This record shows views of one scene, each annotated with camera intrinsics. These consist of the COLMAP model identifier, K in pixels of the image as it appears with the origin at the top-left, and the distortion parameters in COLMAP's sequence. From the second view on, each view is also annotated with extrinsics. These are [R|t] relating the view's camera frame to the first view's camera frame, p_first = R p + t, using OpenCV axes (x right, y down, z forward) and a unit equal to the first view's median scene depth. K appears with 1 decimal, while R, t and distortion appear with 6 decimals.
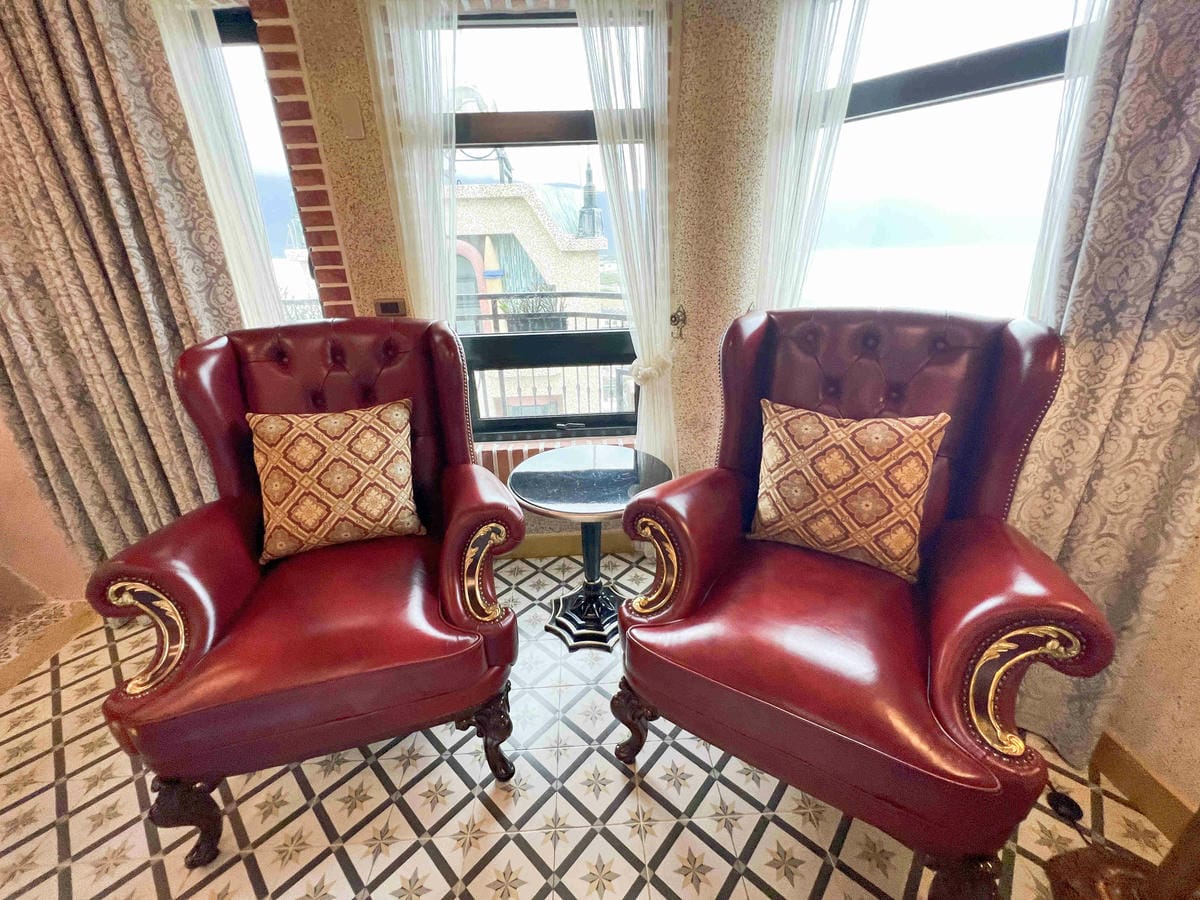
lens RADIAL K [[480.8, 0, 600.0], [0, 480.8, 450.0], [0, 0, 1]] dist [-0.001578, 0.000212]
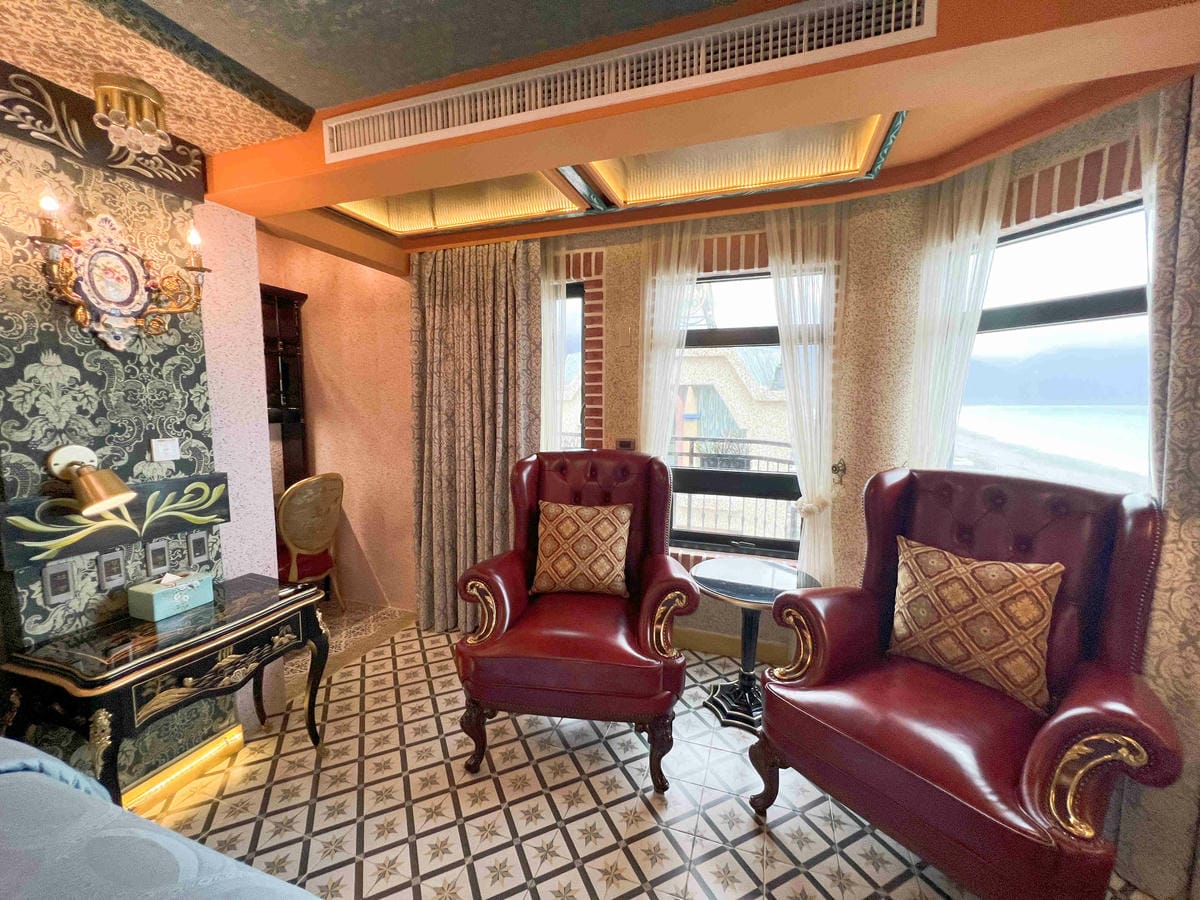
lens RADIAL K [[480.8, 0, 600.0], [0, 480.8, 450.0], [0, 0, 1]] dist [-0.001578, 0.000212]
pose [[0.924979, 0.074968, -0.372551, 0.064586], [-0.173568, 0.955463, -0.238672, 0.119301], [0.338066, 0.285430, 0.896795, -0.475239]]
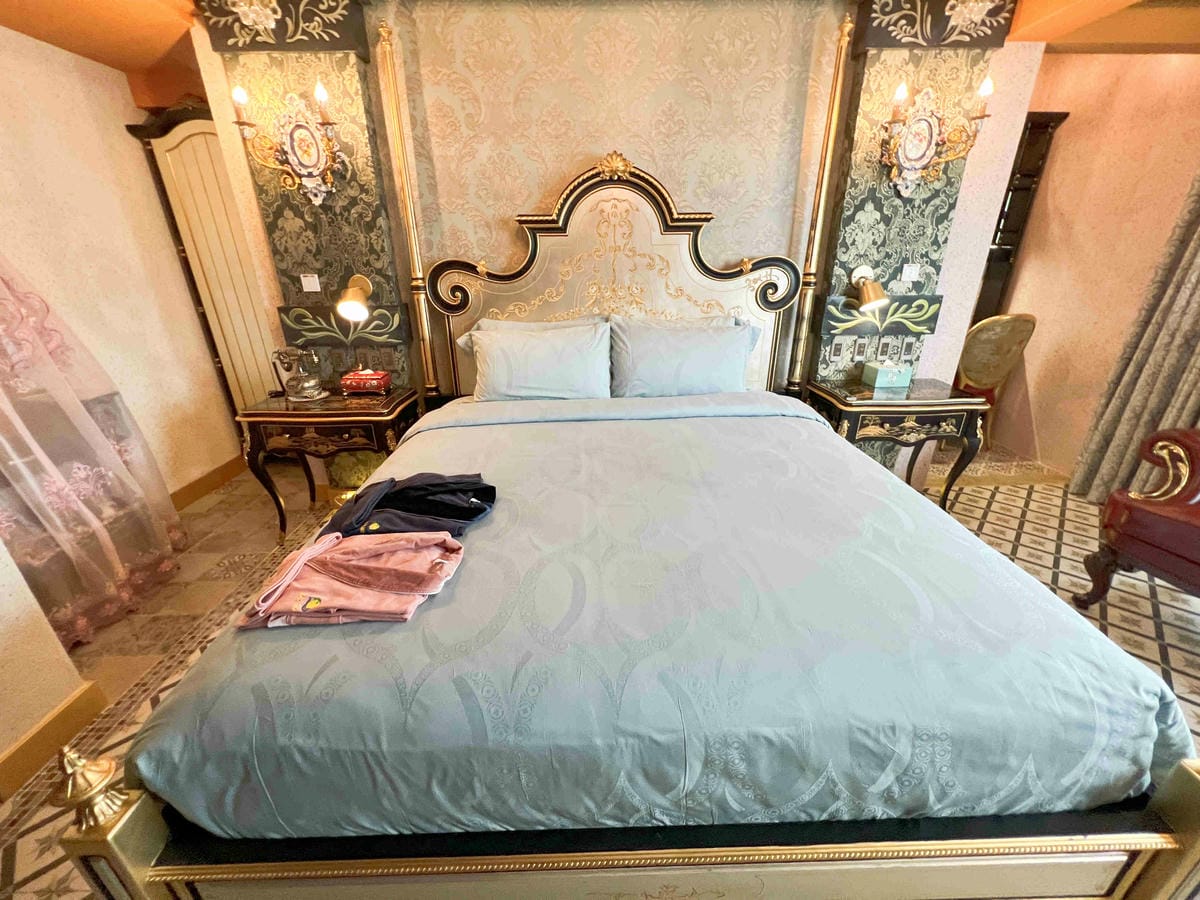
lens RADIAL K [[480.8, 0, 600.0], [0, 480.8, 450.0], [0, 0, 1]] dist [-0.001578, 0.000212]
pose [[-0.023115, 0.409698, -0.911928, 0.423966], [-0.362906, 0.846512, 0.389508, 0.282056], [0.931539, 0.339948, 0.129115, -0.780431]]
